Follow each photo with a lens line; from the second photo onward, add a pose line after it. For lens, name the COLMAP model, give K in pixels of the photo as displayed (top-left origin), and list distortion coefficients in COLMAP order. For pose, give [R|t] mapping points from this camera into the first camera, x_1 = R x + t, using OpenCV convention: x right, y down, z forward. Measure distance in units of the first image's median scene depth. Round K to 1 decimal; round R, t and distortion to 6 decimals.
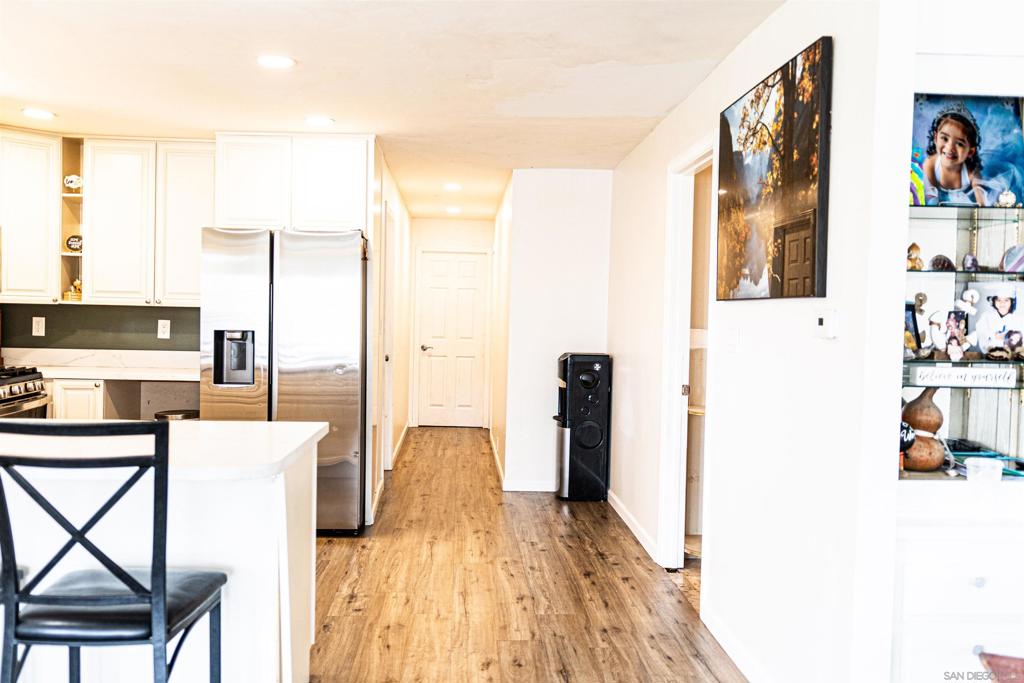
lens RADIAL K [[894.7, 0, 509.0], [0, 894.7, 339.2], [0, 0, 1]] dist [-0.010014, 0.008834]
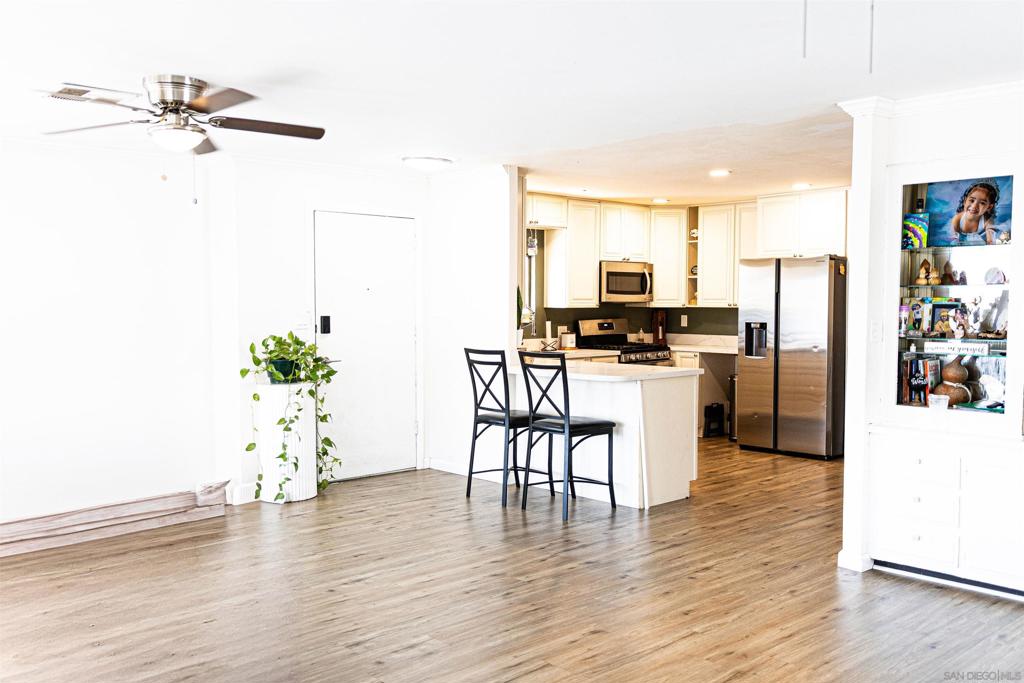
lens RADIAL K [[940.3, 0, 515.9], [0, 940.3, 349.9], [0, 0, 1]] dist [-0.080683, 0.000000]
pose [[0.631002, 0.019077, -0.775546, 0.691762], [-0.006283, 0.999790, 0.019481, 0.008665], [0.775755, -0.007420, 0.630990, -0.373426]]
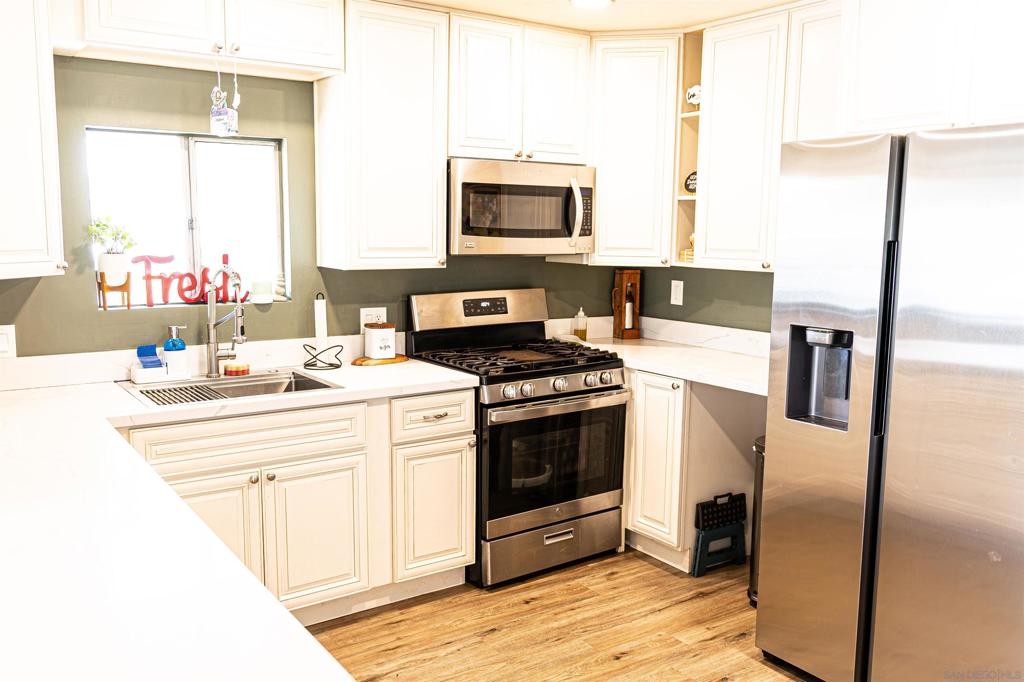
lens RADIAL K [[861.3, 0, 514.5], [0, 861.3, 339.3], [0, 0, 1]] dist [0.006054, -0.007437]
pose [[0.522941, 0.094346, -0.847131, 0.041914], [-0.021504, 0.994999, 0.097540, -0.048720], [0.852098, -0.032791, 0.522355, 0.541065]]
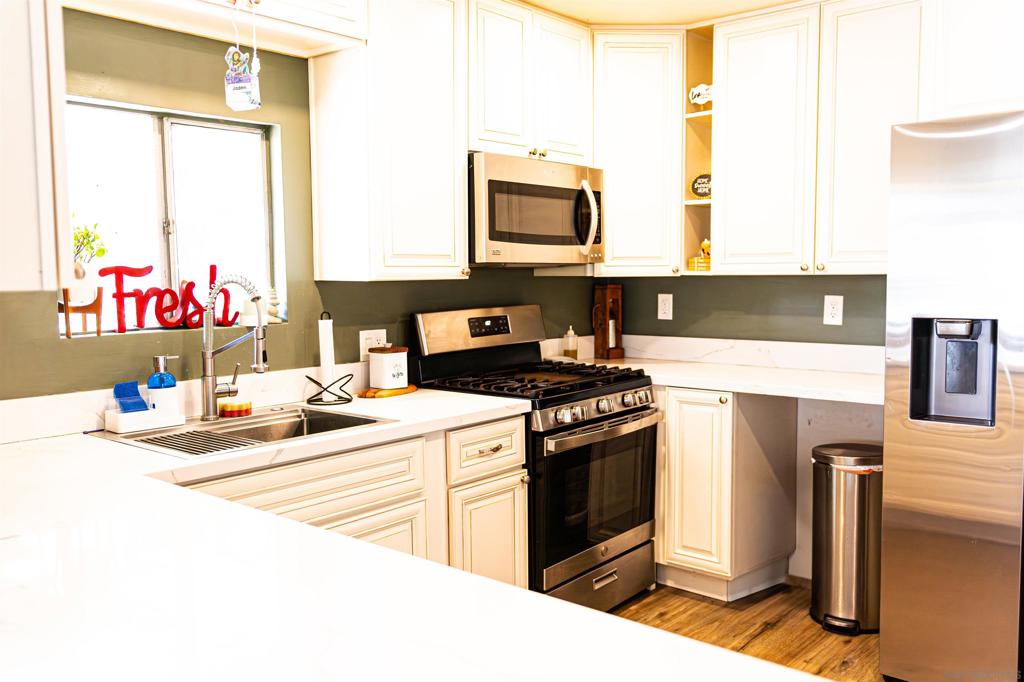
lens RADIAL K [[861.3, 0, 512.8], [0, 861.3, 341.9], [0, 0, 1]] dist [0.006054, -0.007437]
pose [[0.720013, 0.025452, -0.693494, -0.139812], [0.008234, 0.998944, 0.045211, -0.020376], [0.693912, -0.038263, 0.719043, 0.448505]]
